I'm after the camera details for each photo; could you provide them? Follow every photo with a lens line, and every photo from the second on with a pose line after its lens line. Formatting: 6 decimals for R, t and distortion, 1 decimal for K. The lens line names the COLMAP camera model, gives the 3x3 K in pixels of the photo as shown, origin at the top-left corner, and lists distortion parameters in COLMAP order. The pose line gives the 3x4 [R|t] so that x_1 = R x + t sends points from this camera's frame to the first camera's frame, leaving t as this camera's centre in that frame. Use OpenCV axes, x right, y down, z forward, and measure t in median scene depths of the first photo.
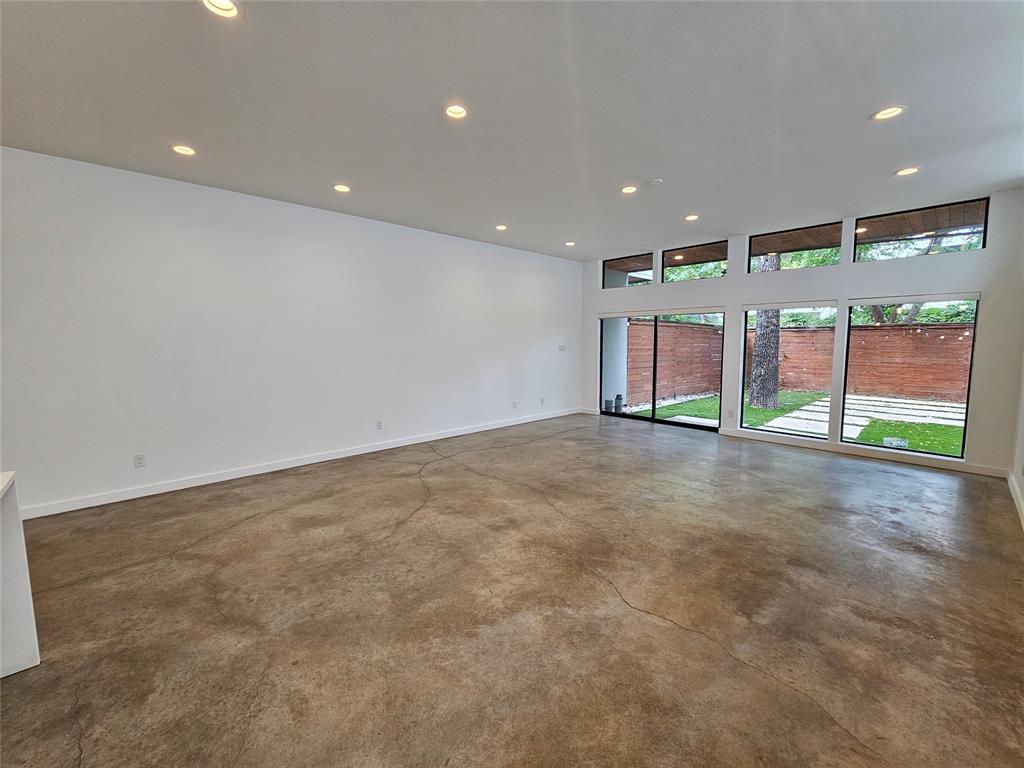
lens RADIAL K [[417.7, 0, 516.0], [0, 417.7, 380.8], [0, 0, 1]] dist [-0.001453, 0.000875]
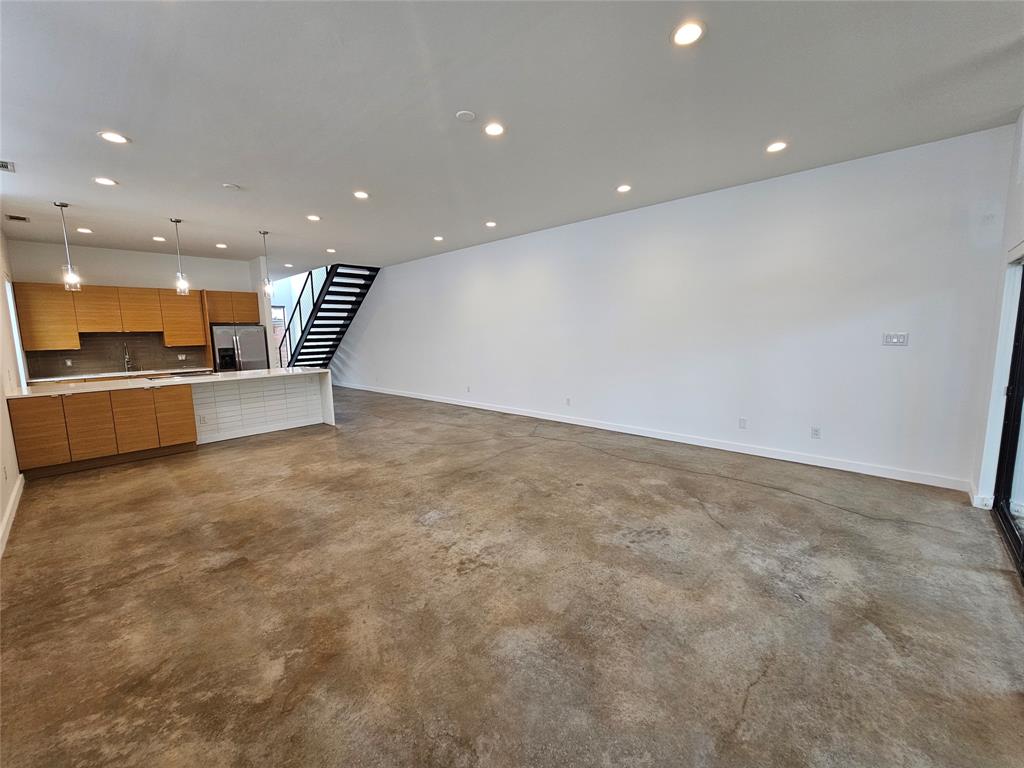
lens RADIAL K [[418.1, 0, 518.5], [0, 418.1, 382.4], [0, 0, 1]] dist [-0.000171, 0.000071]
pose [[0.064750, 0.125940, -0.989922, 1.180149], [-0.078048, 0.989605, 0.120795, -0.112295], [0.994845, 0.069440, 0.073907, 1.119259]]
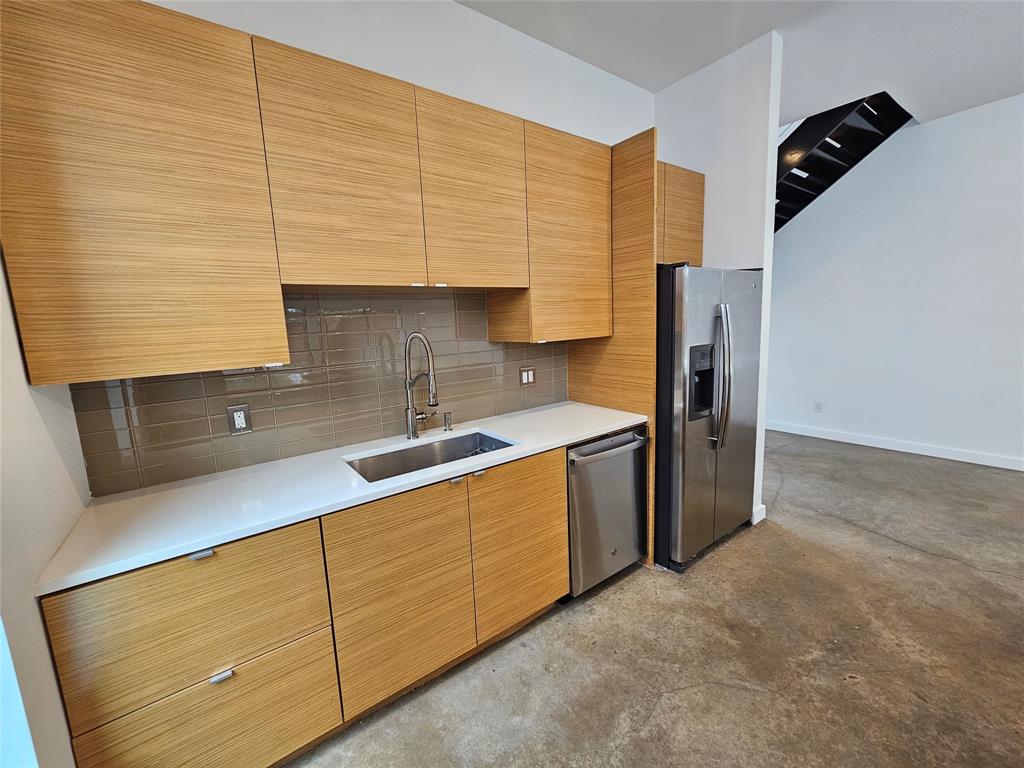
lens RADIAL K [[418.1, 0, 518.5], [0, 418.1, 382.4], [0, 0, 1]] dist [-0.000171, 0.000071]
pose [[-0.111987, 0.158219, -0.981033, -0.336729], [-0.052749, 0.984905, 0.164865, 0.046722], [0.992309, 0.070211, -0.101950, -0.337633]]
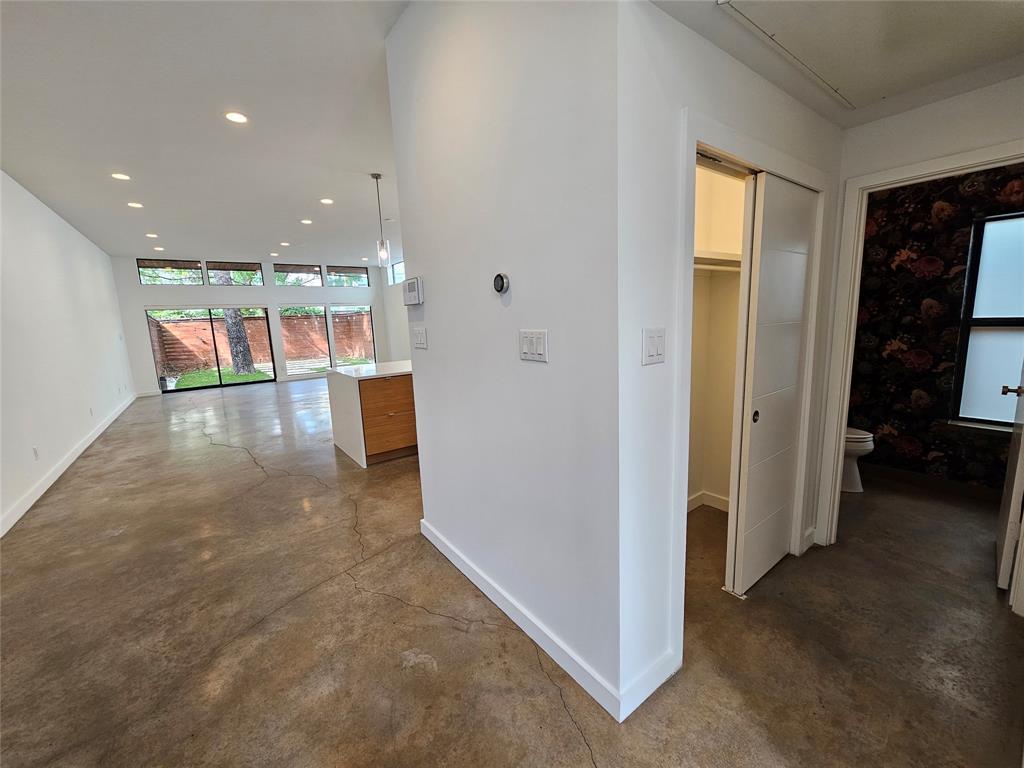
lens RADIAL K [[417.6, 0, 516.5], [0, 417.6, 382.4], [0, 0, 1]] dist [0.000065, 0.000119]
pose [[0.114674, -0.154240, 0.981356, -1.745599], [0.135014, 0.981126, 0.138427, 0.048368], [-0.984185, 0.116623, 0.133334, -0.252051]]
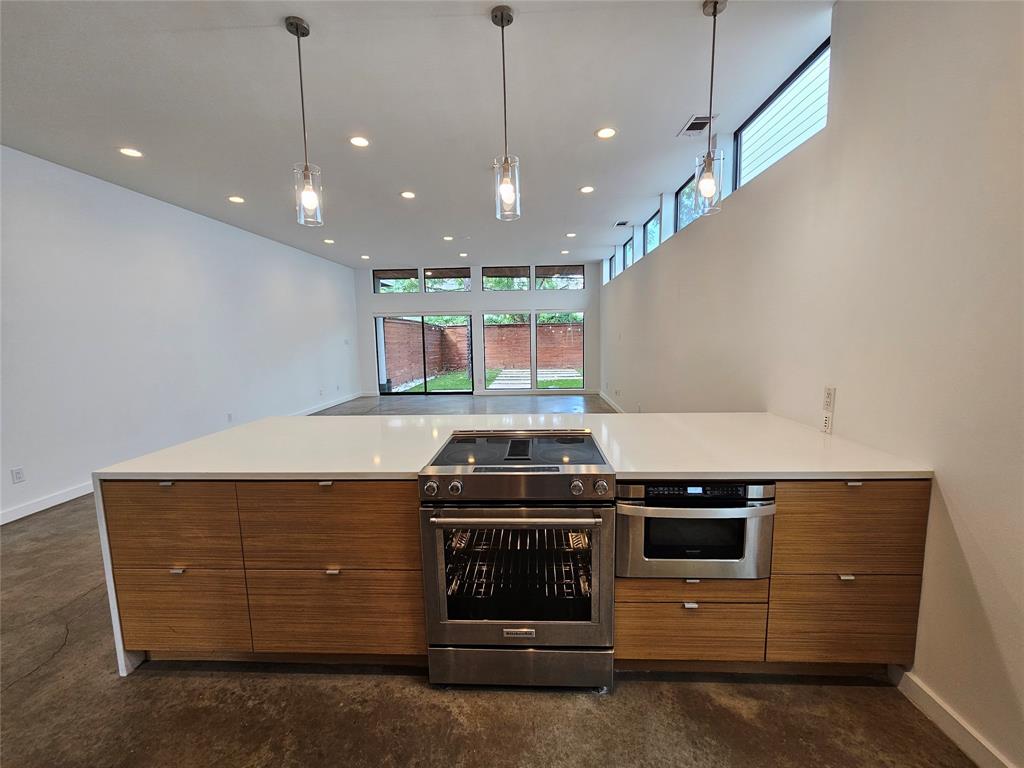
lens RADIAL K [[417.6, 0, 516.5], [0, 417.6, 382.4], [0, 0, 1]] dist [0.000065, 0.000119]
pose [[0.719286, -0.087968, 0.689122, -0.757274], [0.080889, 0.995809, 0.042687, 0.048303], [-0.689988, 0.025038, 0.723387, -0.351853]]
